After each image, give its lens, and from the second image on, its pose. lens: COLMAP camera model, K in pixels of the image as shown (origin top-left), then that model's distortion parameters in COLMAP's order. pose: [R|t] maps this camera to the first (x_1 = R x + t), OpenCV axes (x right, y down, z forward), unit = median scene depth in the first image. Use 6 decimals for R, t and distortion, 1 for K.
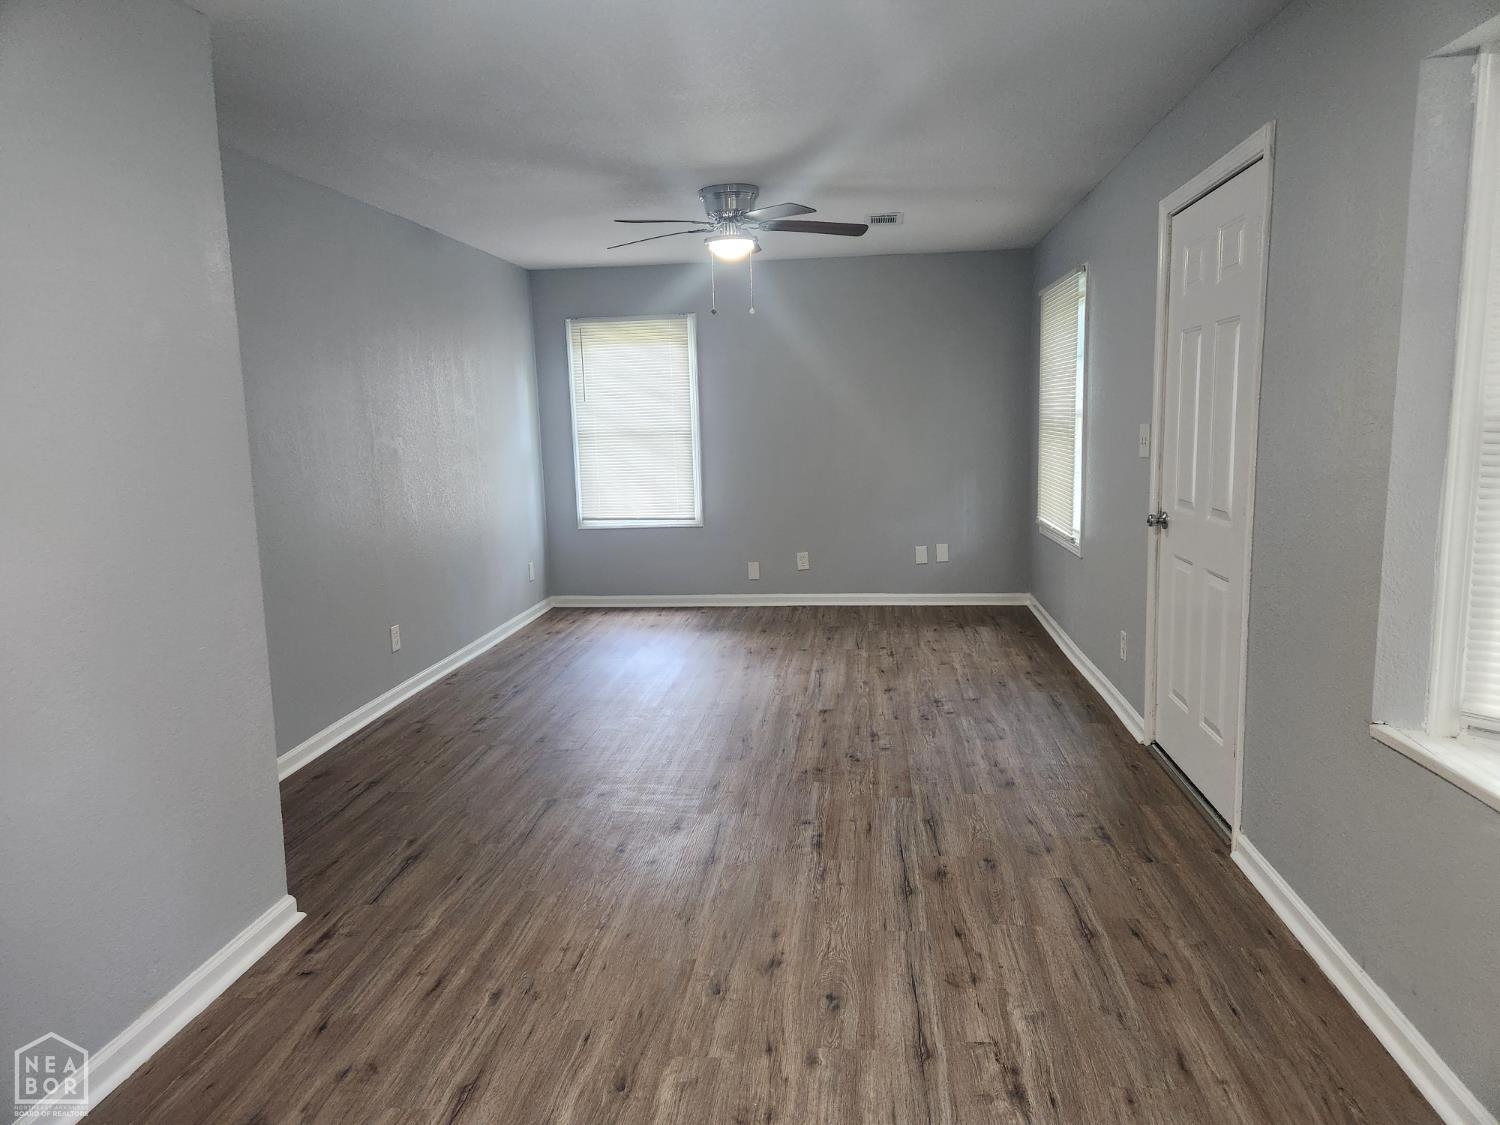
lens RADIAL K [[1004.8, 0, 750.0], [0, 1004.8, 562.5], [0, 0, 1]] dist [0.073335, -0.066924]
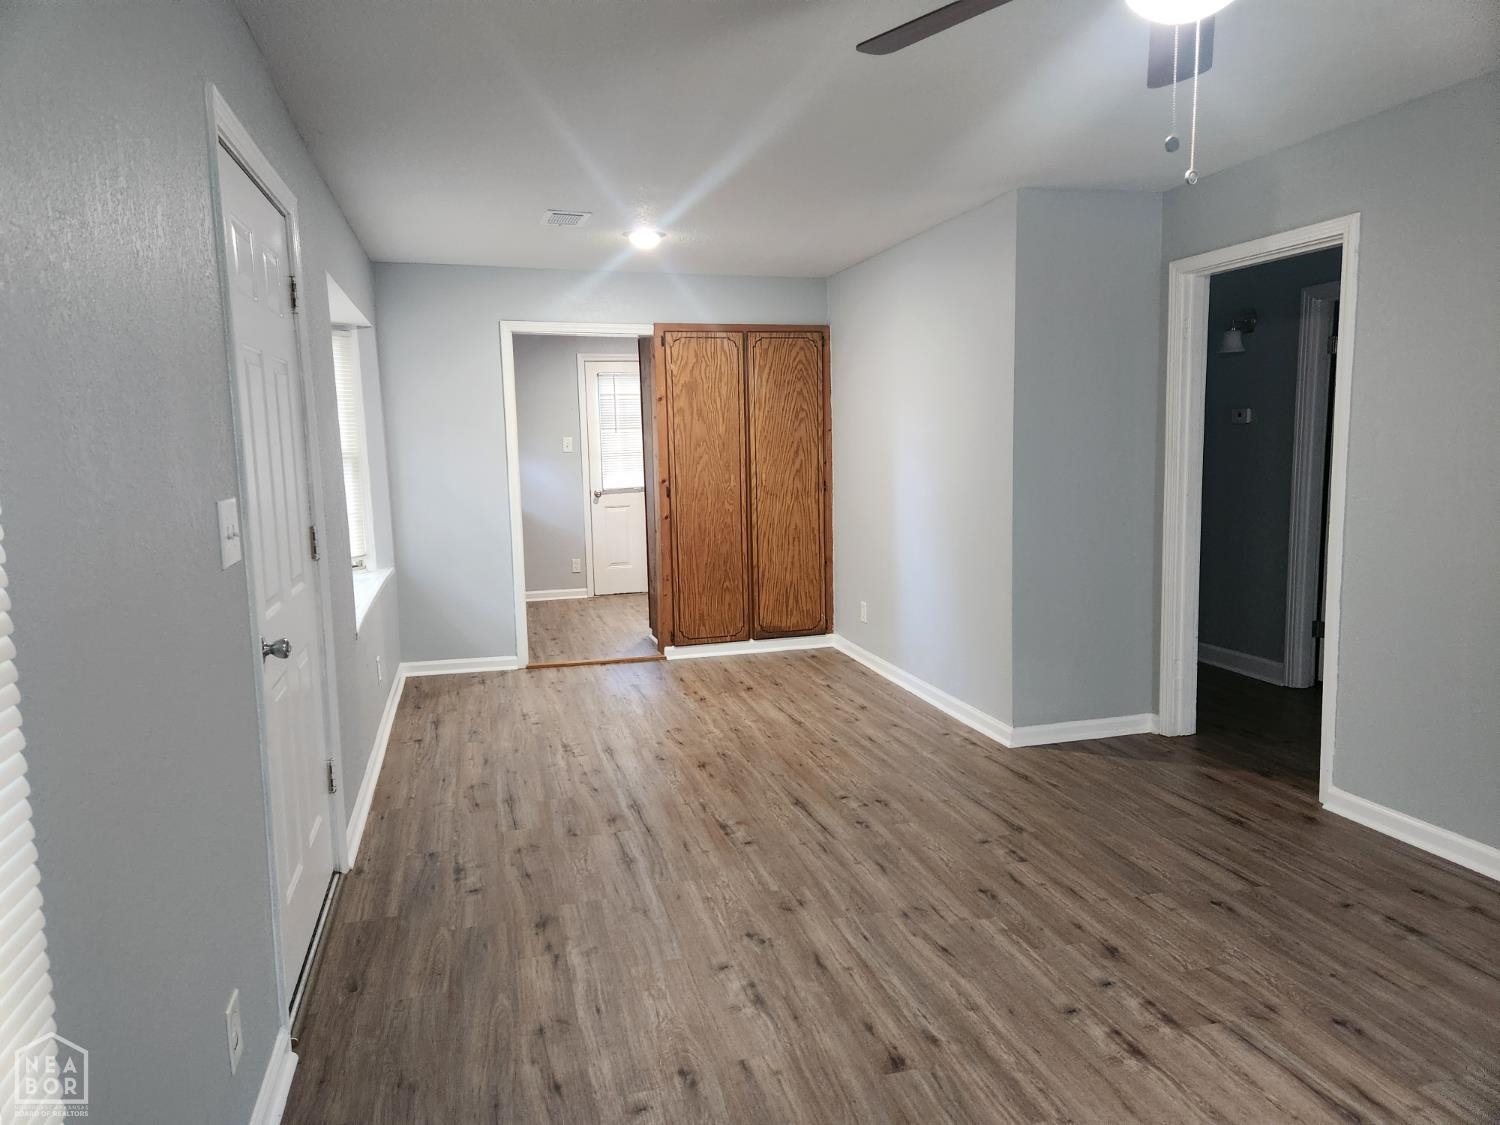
lens RADIAL K [[1004.8, 0, 750.0], [0, 1004.8, 562.5], [0, 0, 1]] dist [0.073335, -0.066924]
pose [[-0.925905, 0.094267, -0.365805, 0.457064], [-0.008018, 0.963241, 0.268519, -0.328609], [0.377671, 0.251556, -0.891114, 2.098761]]
